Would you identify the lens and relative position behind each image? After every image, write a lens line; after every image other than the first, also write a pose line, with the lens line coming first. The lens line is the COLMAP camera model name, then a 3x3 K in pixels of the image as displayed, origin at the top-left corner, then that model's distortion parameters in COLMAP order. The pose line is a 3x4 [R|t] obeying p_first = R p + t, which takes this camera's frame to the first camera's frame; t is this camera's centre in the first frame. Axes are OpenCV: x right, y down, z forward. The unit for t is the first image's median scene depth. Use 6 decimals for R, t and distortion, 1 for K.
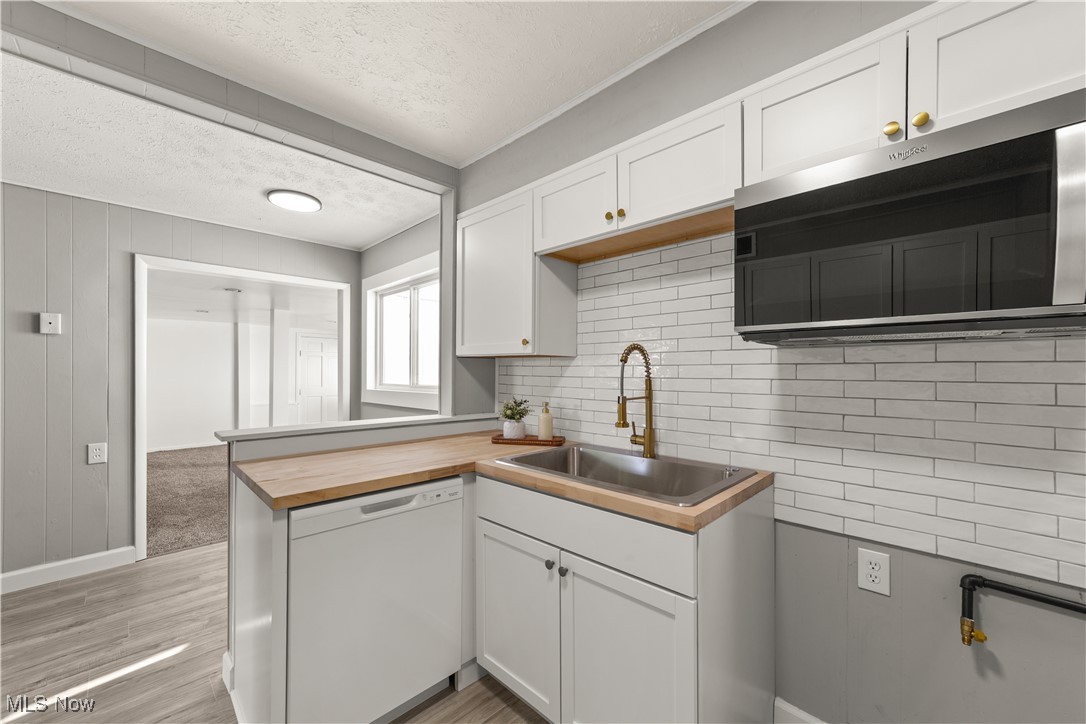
lens RADIAL K [[417.2, 0, 544.8], [0, 417.2, 371.4], [0, 0, 1]] dist [-0.009985, 0.001968]
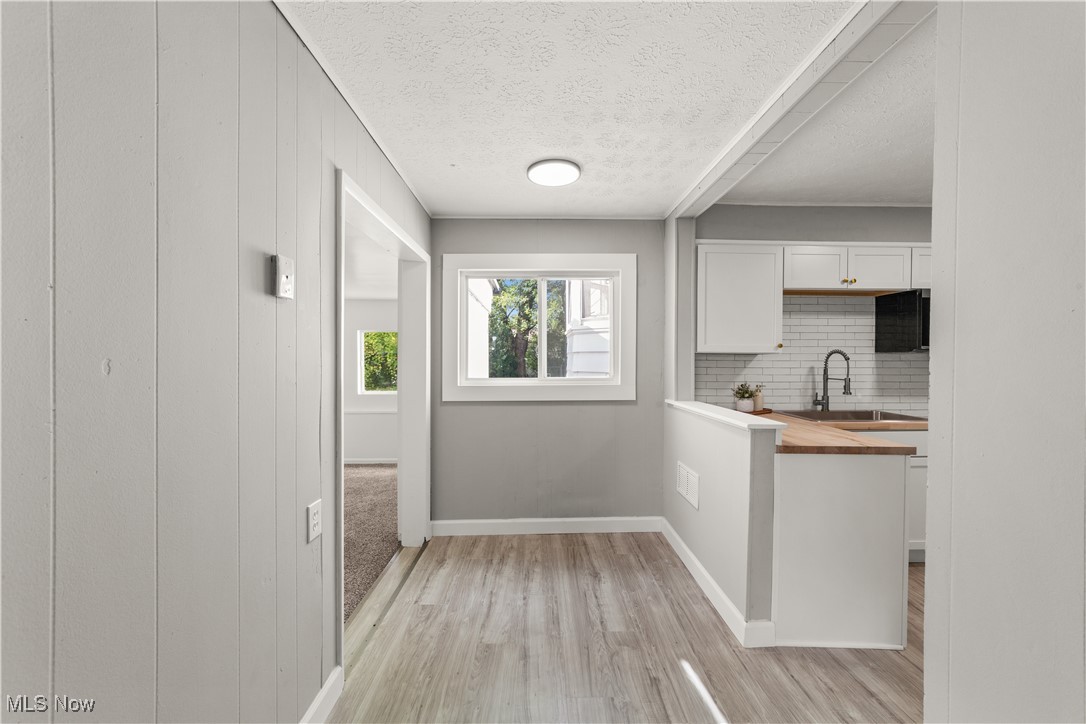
lens RADIAL K [[417.2, 0, 540.3], [0, 417.2, 361.4], [0, 0, 1]] dist [-0.009985, 0.001968]
pose [[0.706662, -0.004850, 0.707534, -2.007700], [0.000469, 0.999979, 0.006387, -0.026395], [-0.707551, -0.004182, 0.706650, 0.630135]]
